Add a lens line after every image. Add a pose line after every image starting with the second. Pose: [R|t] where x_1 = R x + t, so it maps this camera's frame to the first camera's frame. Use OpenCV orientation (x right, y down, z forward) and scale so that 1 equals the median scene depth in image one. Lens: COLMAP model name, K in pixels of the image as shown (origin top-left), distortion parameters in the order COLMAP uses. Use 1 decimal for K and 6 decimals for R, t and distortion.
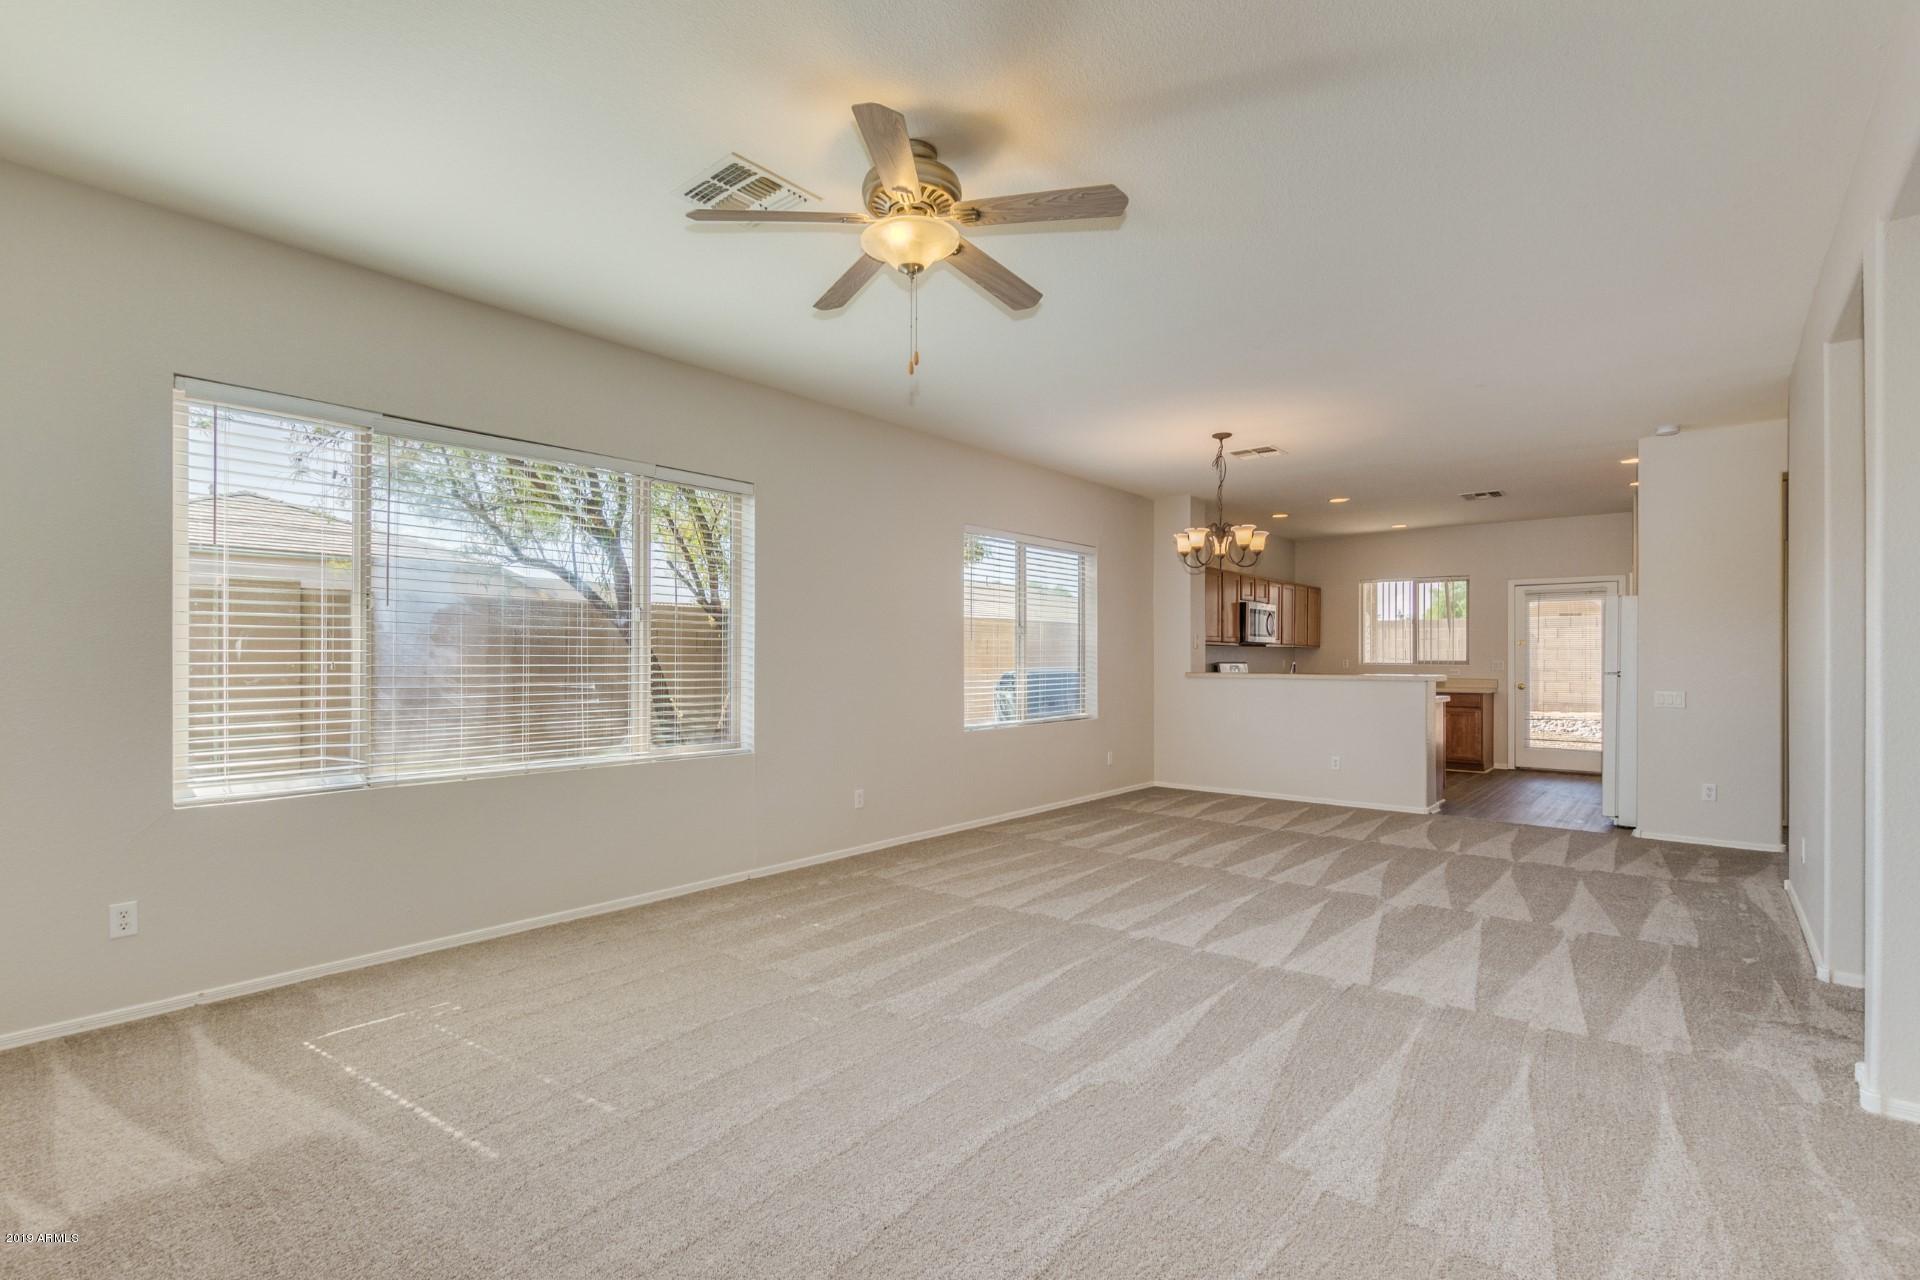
lens RADIAL K [[885.9, 0, 956.3], [0, 885.9, 651.5], [0, 0, 1]] dist [0.009087, -0.003308]
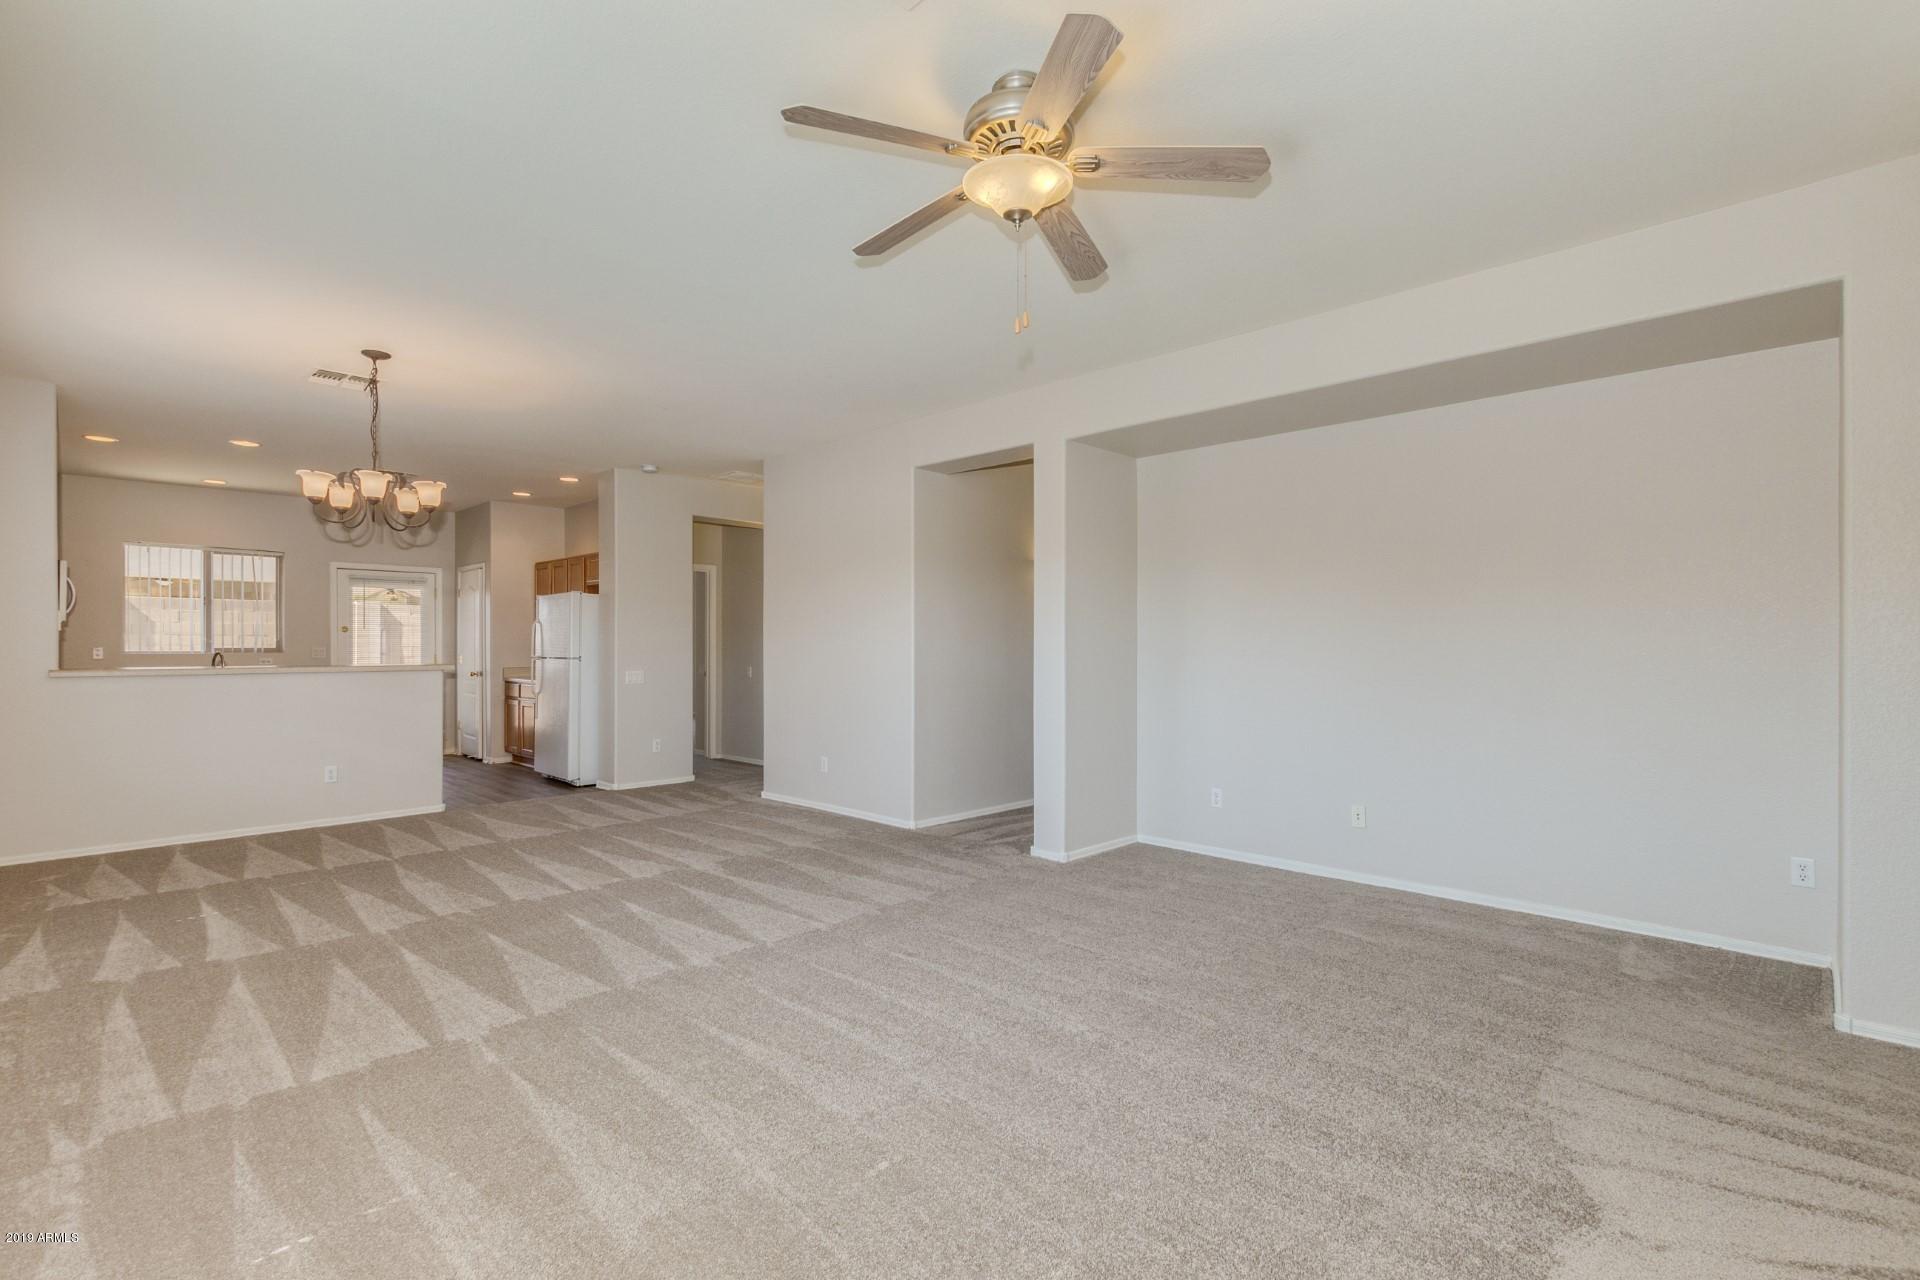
lens RADIAL K [[885.9, 0, 957.4], [0, 885.9, 643.3], [0, 0, 1]] dist [0.009087, -0.003308]
pose [[0.060247, -0.001195, 0.998183, -0.431971], [-0.007123, 0.999973, 0.001627, -0.000608], [-0.998158, -0.007208, 0.060237, 0.454228]]
